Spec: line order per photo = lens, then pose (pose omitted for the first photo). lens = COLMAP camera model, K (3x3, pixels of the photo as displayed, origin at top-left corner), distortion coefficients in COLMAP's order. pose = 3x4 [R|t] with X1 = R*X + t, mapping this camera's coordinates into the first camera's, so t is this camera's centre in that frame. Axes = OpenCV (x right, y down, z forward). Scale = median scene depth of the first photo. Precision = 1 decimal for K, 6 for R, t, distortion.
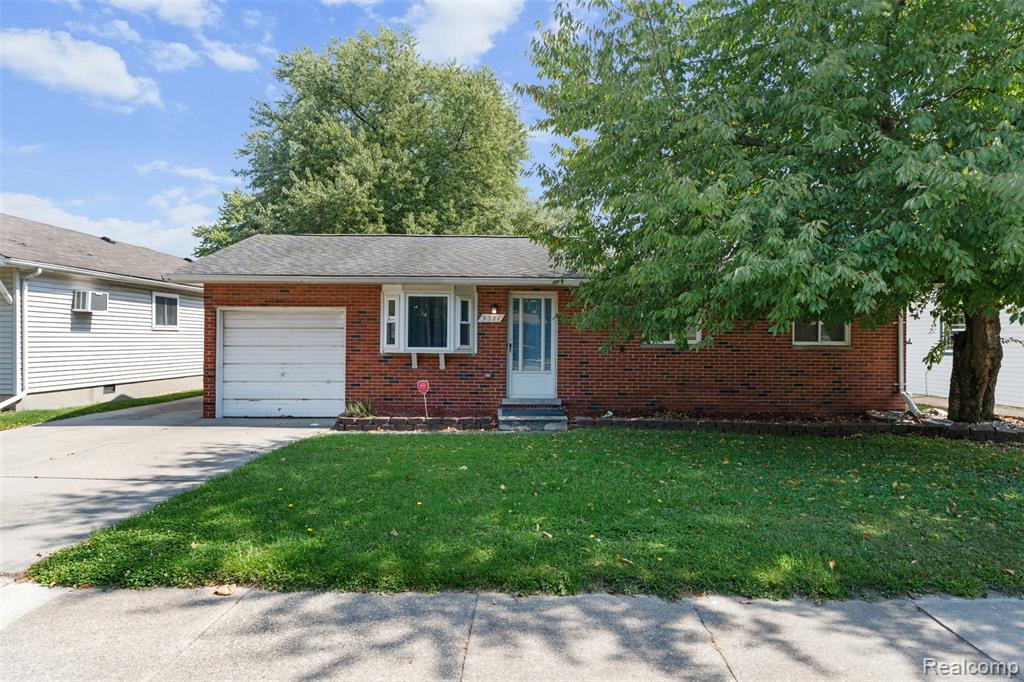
lens RADIAL K [[643.4, 0, 512.0], [0, 643.4, 341.0], [0, 0, 1]] dist [0.005155, 0.001068]
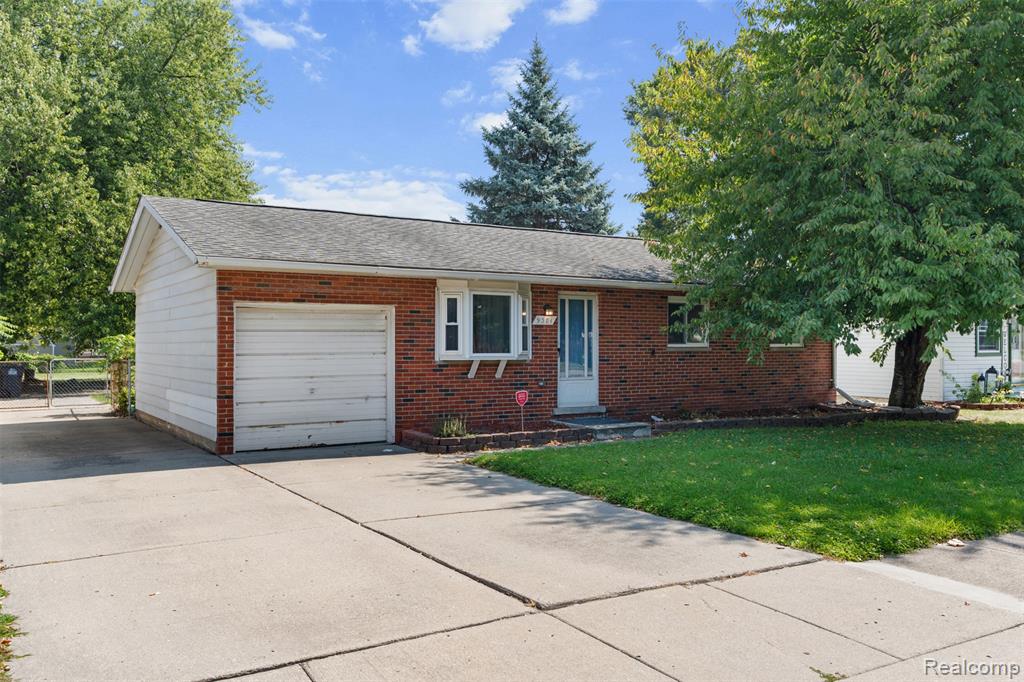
lens RADIAL K [[850.0, 0, 512.0], [0, 850.0, 341.0], [0, 0, 1]] dist [-0.006923, -0.002298]
pose [[0.844325, -0.004764, 0.535811, -0.712456], [0.005282, 0.999986, 0.000567, -0.007237], [-0.535806, 0.002352, 0.844338, 0.013484]]
